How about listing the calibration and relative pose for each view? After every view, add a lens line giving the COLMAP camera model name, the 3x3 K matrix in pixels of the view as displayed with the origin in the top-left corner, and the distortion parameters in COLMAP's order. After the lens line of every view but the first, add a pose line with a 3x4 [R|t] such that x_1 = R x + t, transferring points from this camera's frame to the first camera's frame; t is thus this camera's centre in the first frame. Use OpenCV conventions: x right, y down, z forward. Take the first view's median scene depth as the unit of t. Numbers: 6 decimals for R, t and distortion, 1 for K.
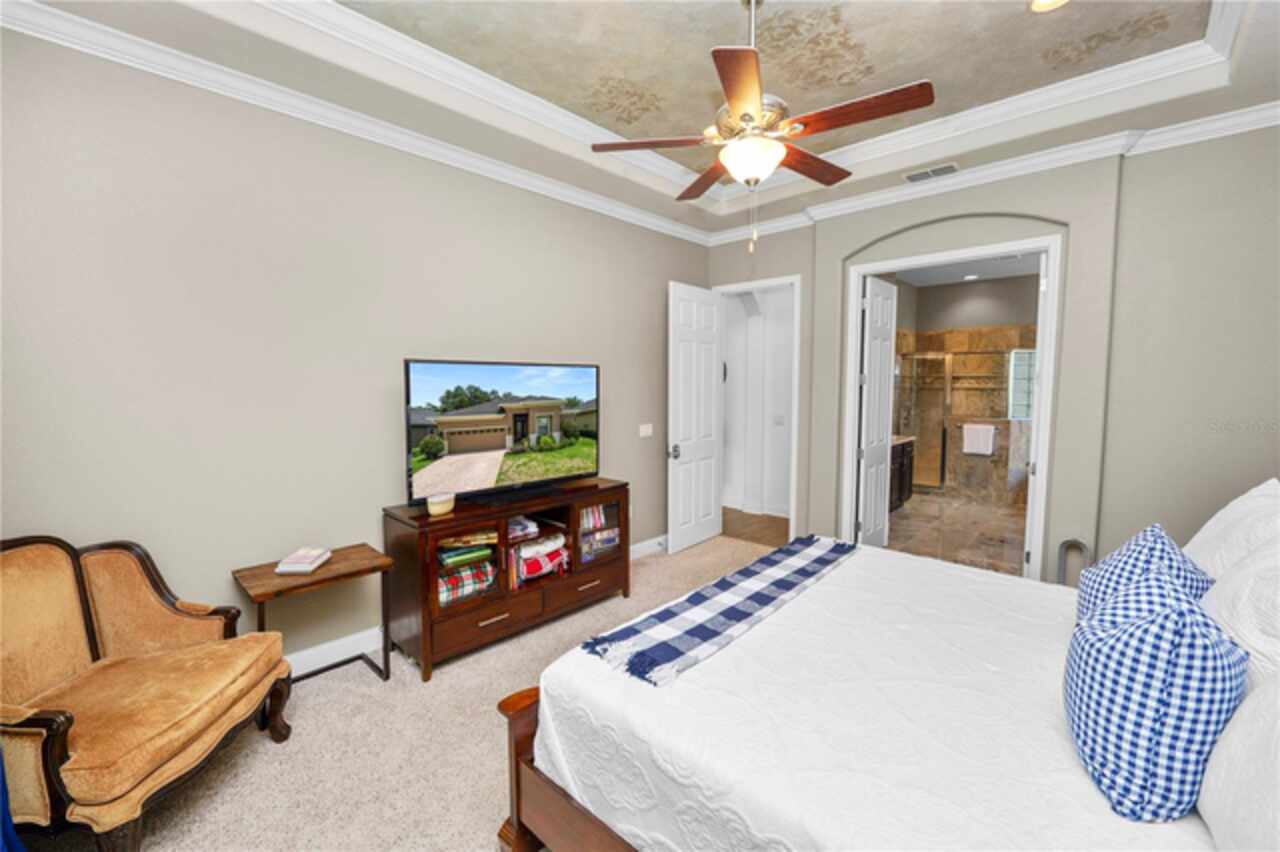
lens RADIAL K [[521.0, 0, 640.0], [0, 521.0, 421.3], [0, 0, 1]] dist [-0.015728, 0.002282]
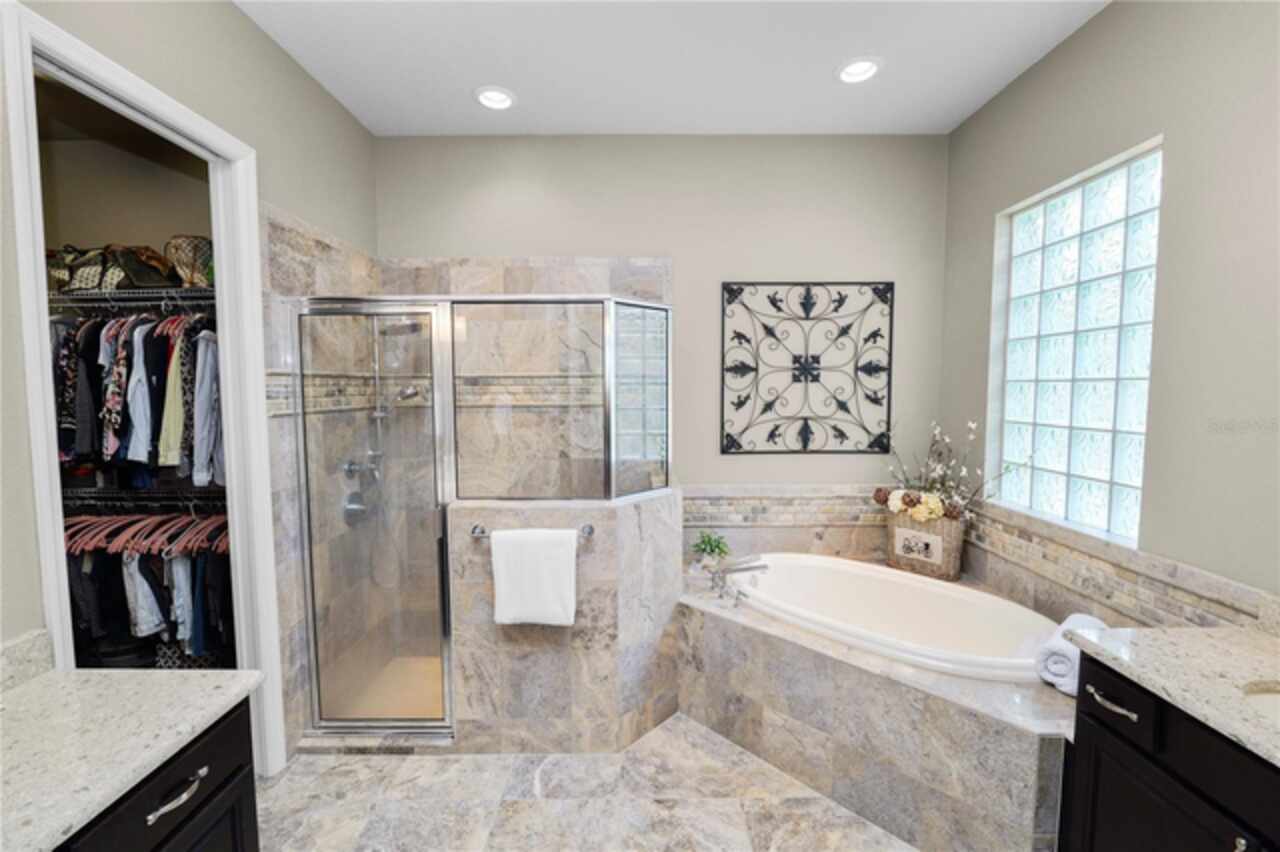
lens RADIAL K [[521.0, 0, 640.0], [0, 521.0, 421.3], [0, 0, 1]] dist [-0.015728, 0.002282]
pose [[0.723118, -0.048882, 0.688993, 0.468052], [0.057400, 0.998295, 0.010583, -0.055271], [-0.688336, 0.031895, 0.724691, 0.697804]]
